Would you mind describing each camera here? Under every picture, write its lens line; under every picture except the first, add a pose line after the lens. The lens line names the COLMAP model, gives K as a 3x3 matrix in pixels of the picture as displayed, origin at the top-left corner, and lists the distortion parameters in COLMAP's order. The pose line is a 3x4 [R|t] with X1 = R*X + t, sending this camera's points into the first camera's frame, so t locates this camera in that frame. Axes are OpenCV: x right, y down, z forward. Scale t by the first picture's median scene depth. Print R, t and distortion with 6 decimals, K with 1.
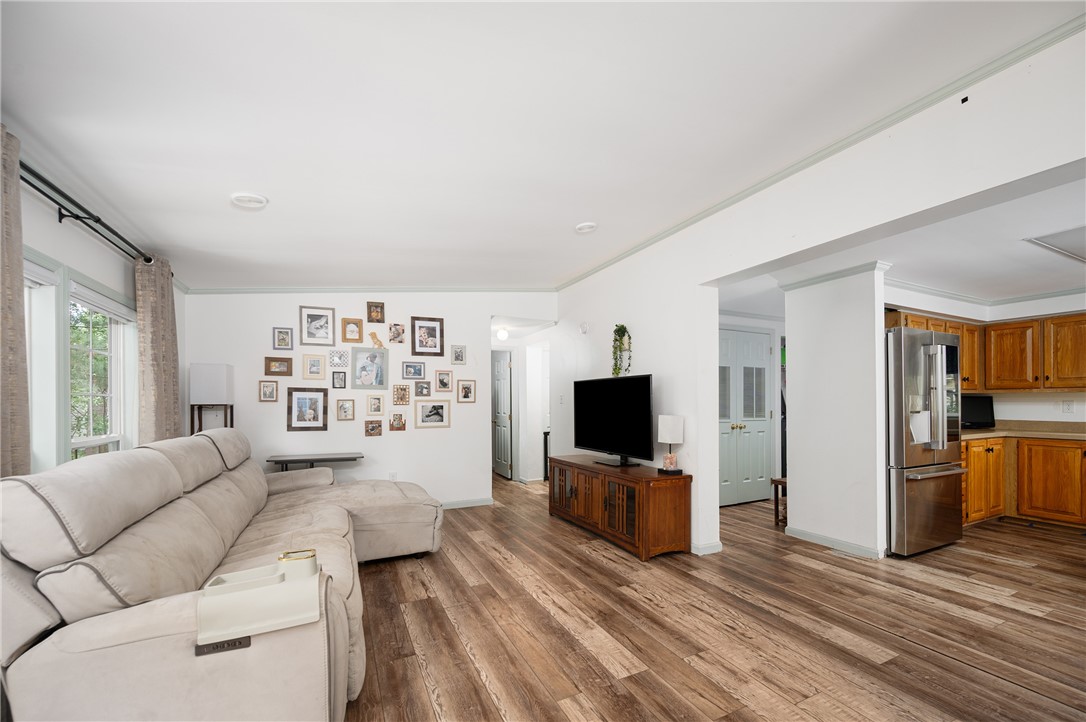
lens RADIAL K [[434.0, 0, 552.0], [0, 434.0, 402.4], [0, 0, 1]] dist [0.003308, 0.000110]
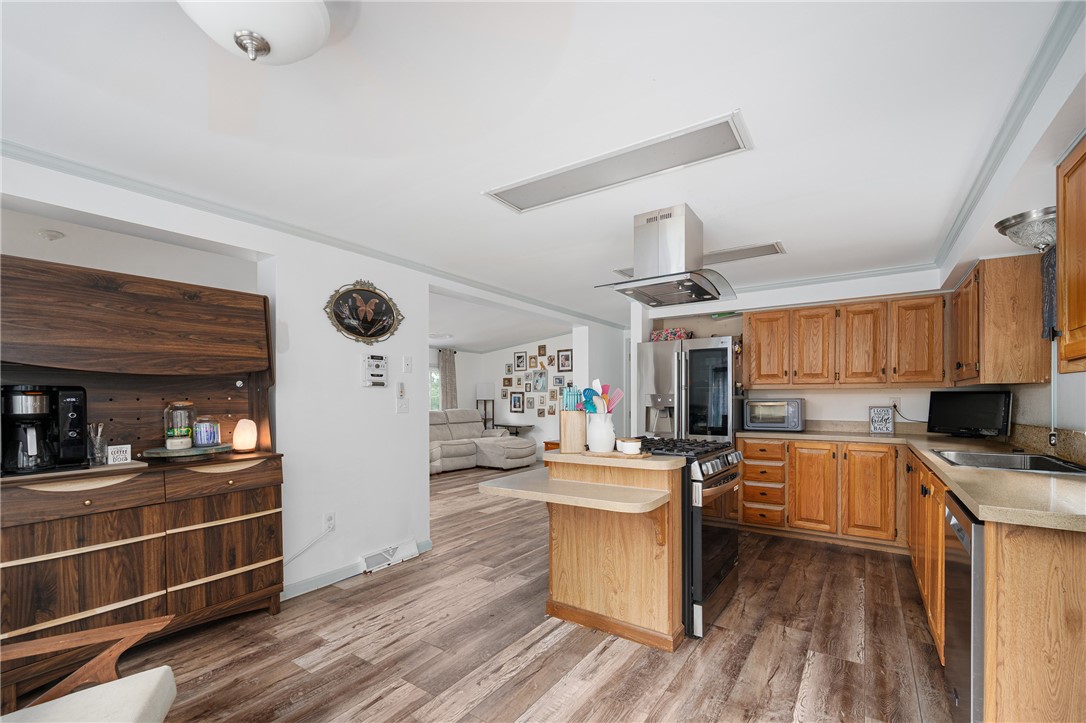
lens RADIAL K [[464.8, 0, 552.2], [0, 464.8, 402.6], [0, 0, 1]] dist [-0.000057, 0.000000]
pose [[0.489980, 0.009757, -0.871679, 1.374840], [-0.001267, 0.999944, 0.010480, -0.005292], [0.871733, -0.004031, 0.489965, 0.059111]]
